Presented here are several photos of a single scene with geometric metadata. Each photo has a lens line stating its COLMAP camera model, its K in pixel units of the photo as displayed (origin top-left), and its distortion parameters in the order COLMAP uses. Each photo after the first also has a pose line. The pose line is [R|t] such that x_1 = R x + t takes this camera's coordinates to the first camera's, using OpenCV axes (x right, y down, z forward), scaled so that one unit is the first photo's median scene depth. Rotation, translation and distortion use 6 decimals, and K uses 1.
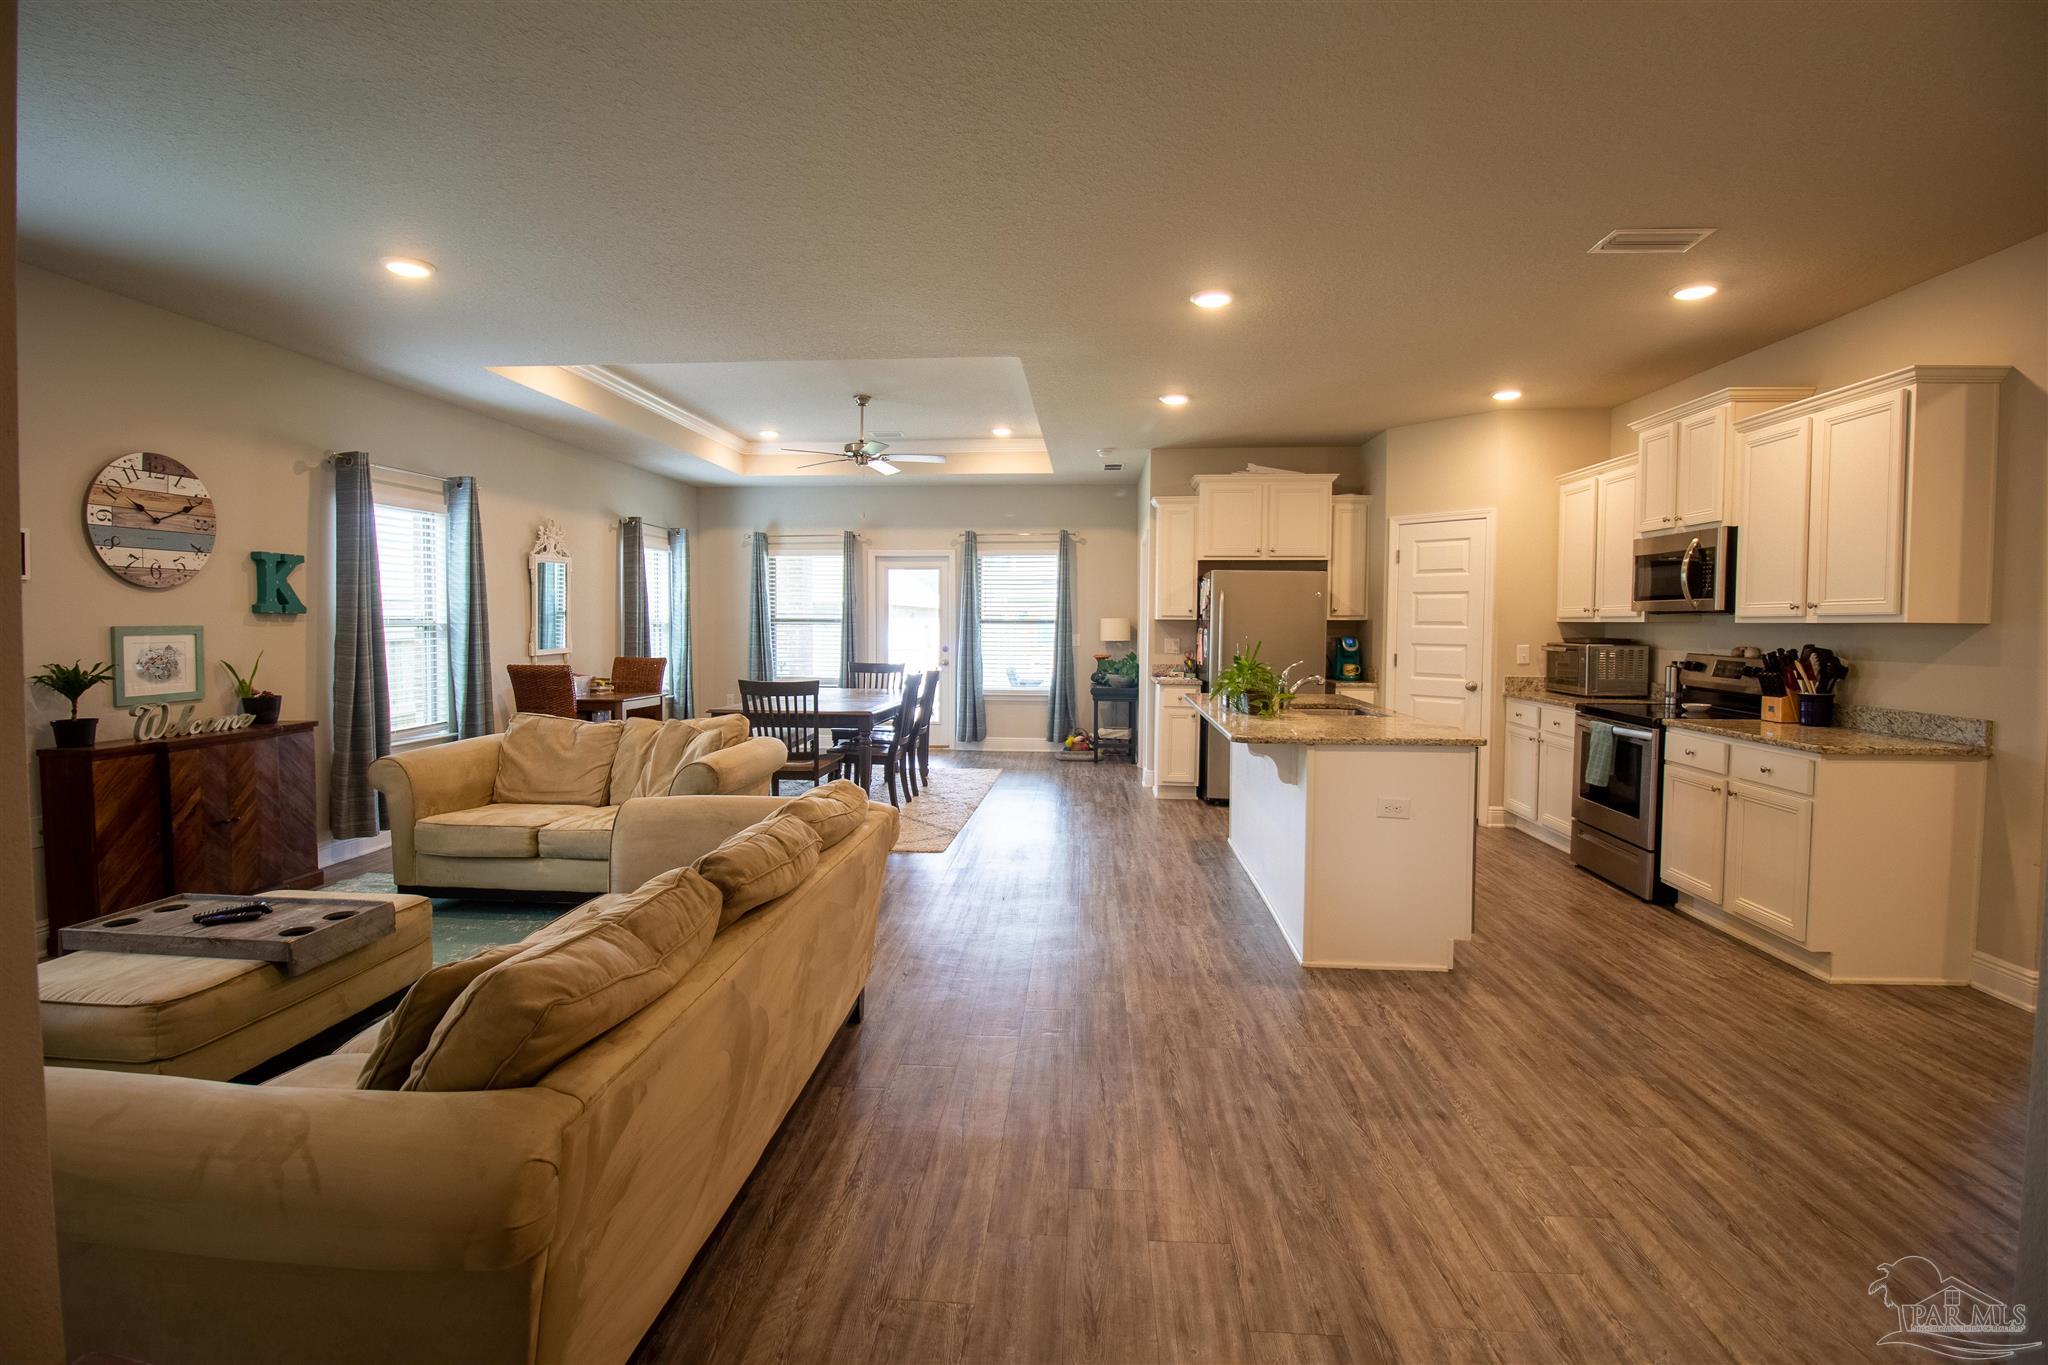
lens RADIAL K [[949.3, 0, 1022.5], [0, 949.3, 663.7], [0, 0, 1]] dist [-0.002892, -0.011535]
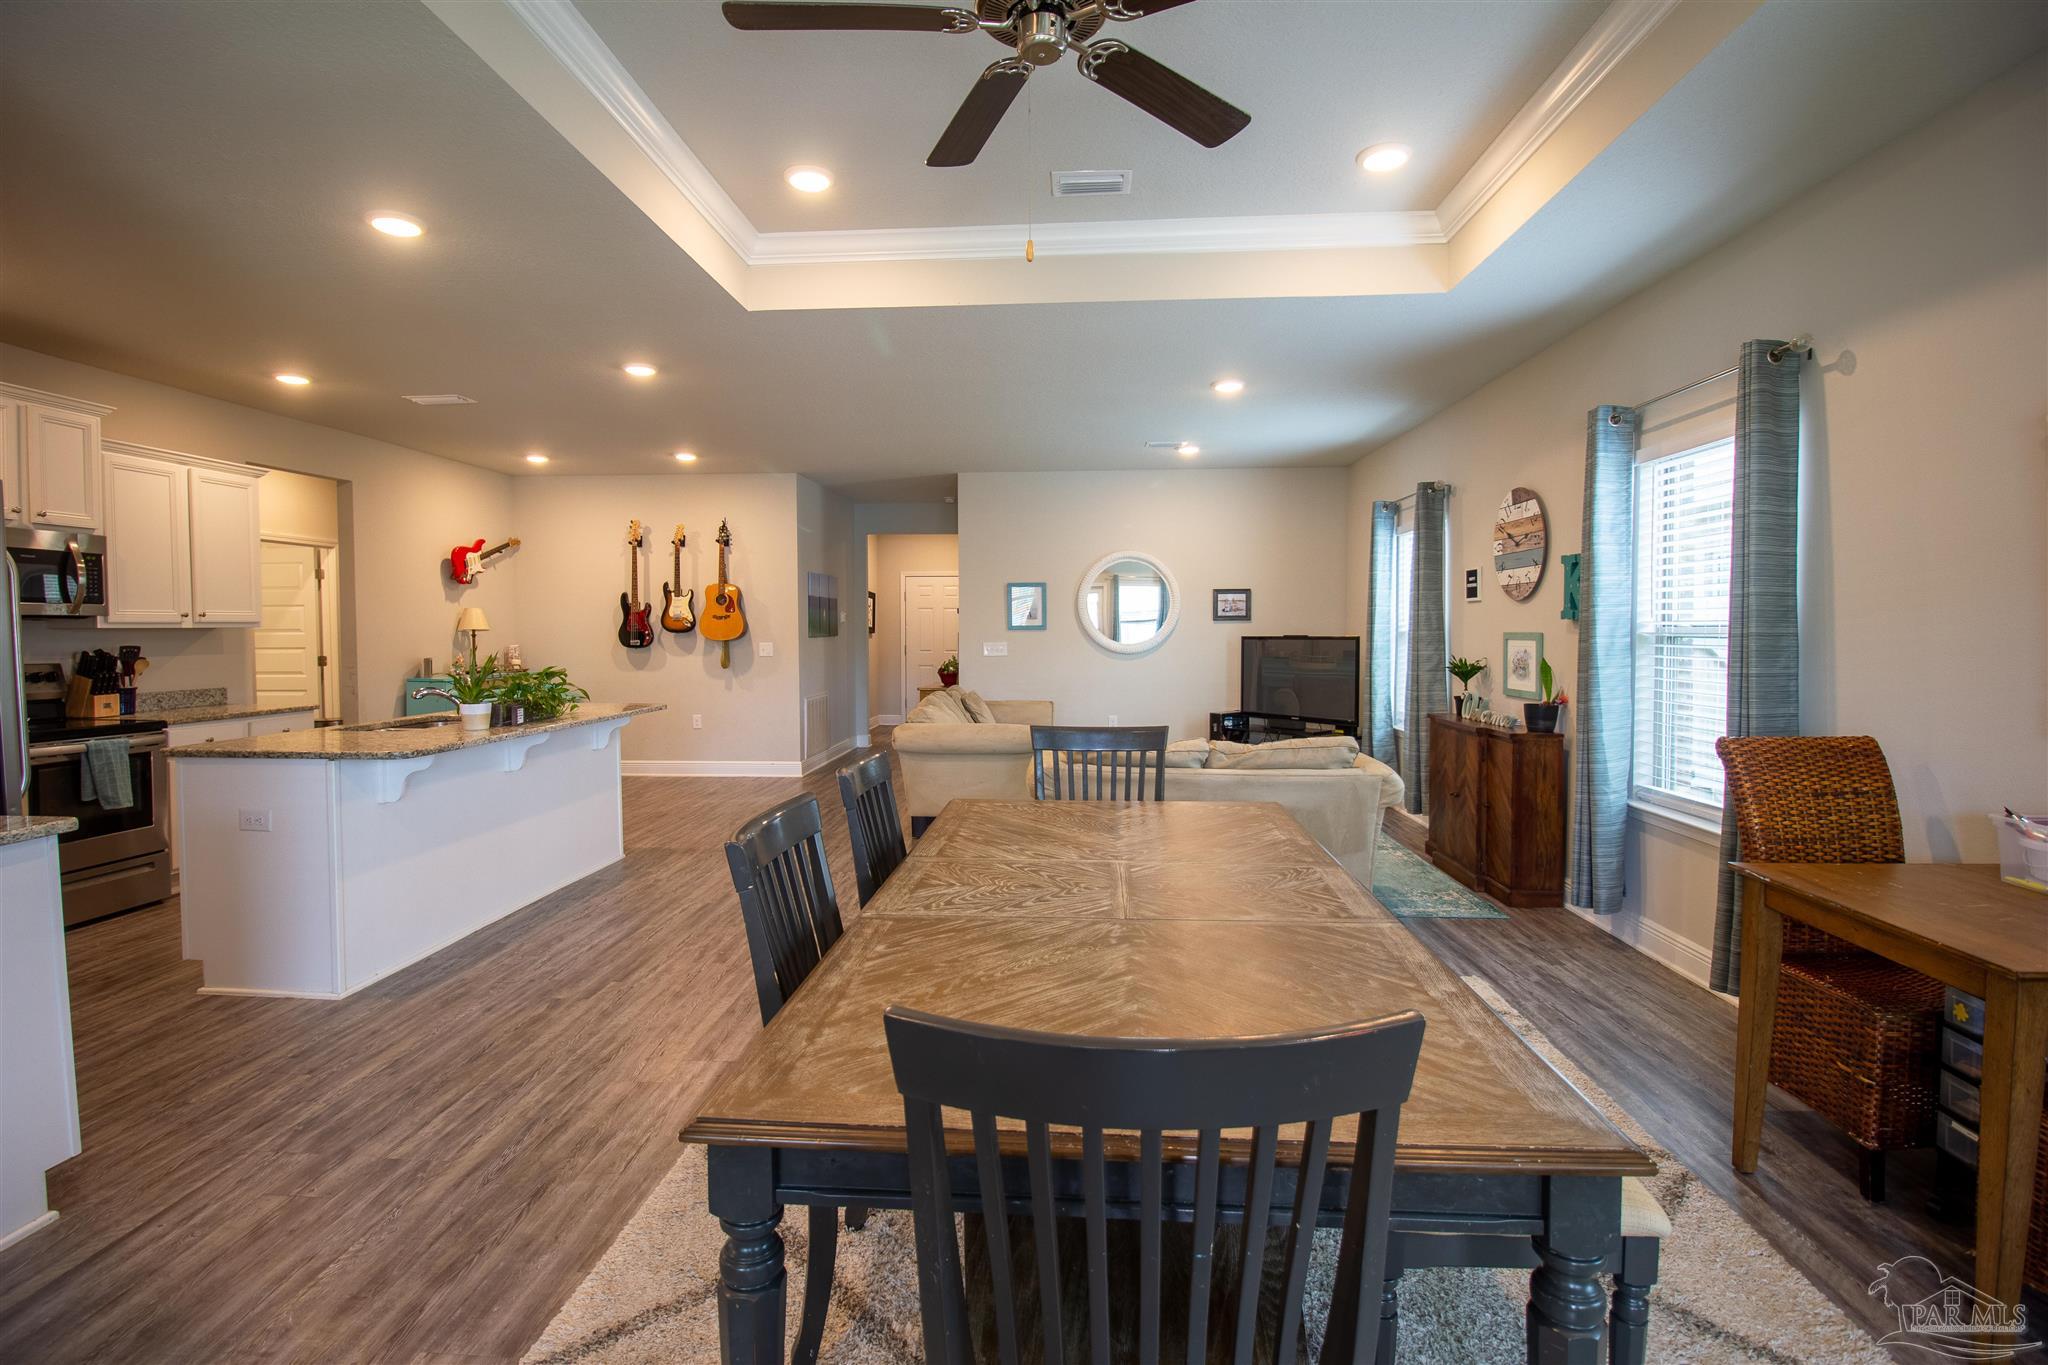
lens RADIAL K [[949.3, 0, 1019.9], [0, 949.3, 675.0], [0, 0, 1]] dist [-0.002892, -0.011535]
pose [[-0.999867, -0.001086, -0.016286, -0.195780], [-0.002586, 0.995721, 0.092377, -0.069427], [0.016116, 0.092407, -0.995591, 1.590410]]
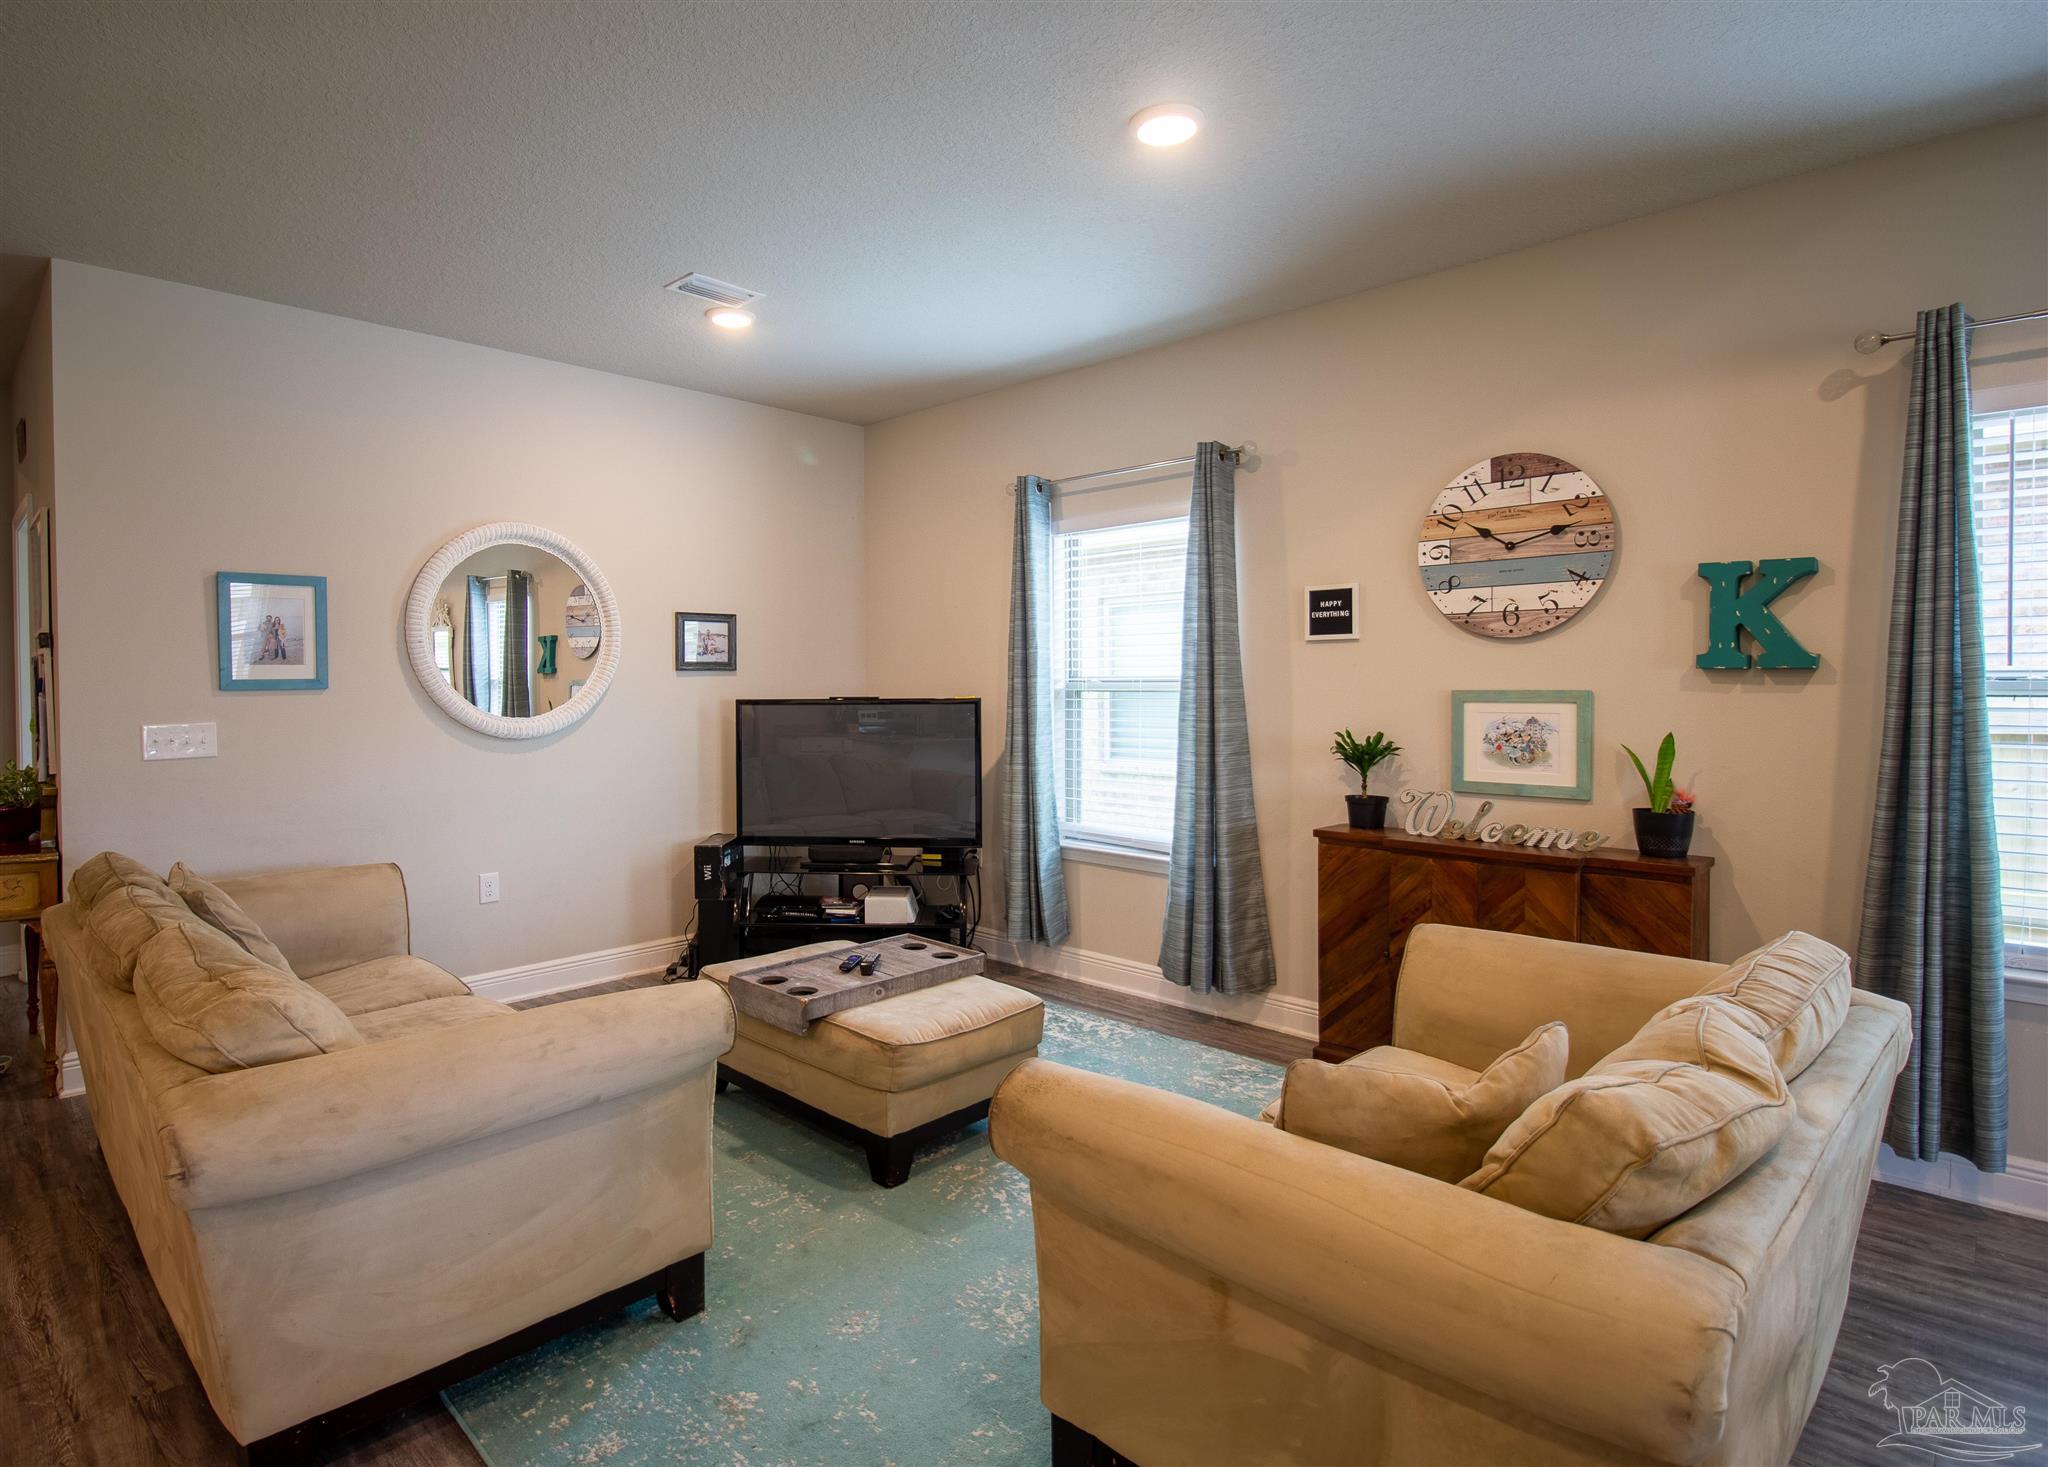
lens RADIAL K [[1067.3, 0, 947.1], [0, 1067.3, 720.6], [0, 0, 1]] dist [-0.013496, -0.003284]
pose [[-0.660374, 0.025121, -0.750517, -0.007454], [-0.032110, 0.997582, 0.061643, -0.038868], [0.750250, 0.064806, -0.657970, 0.882705]]
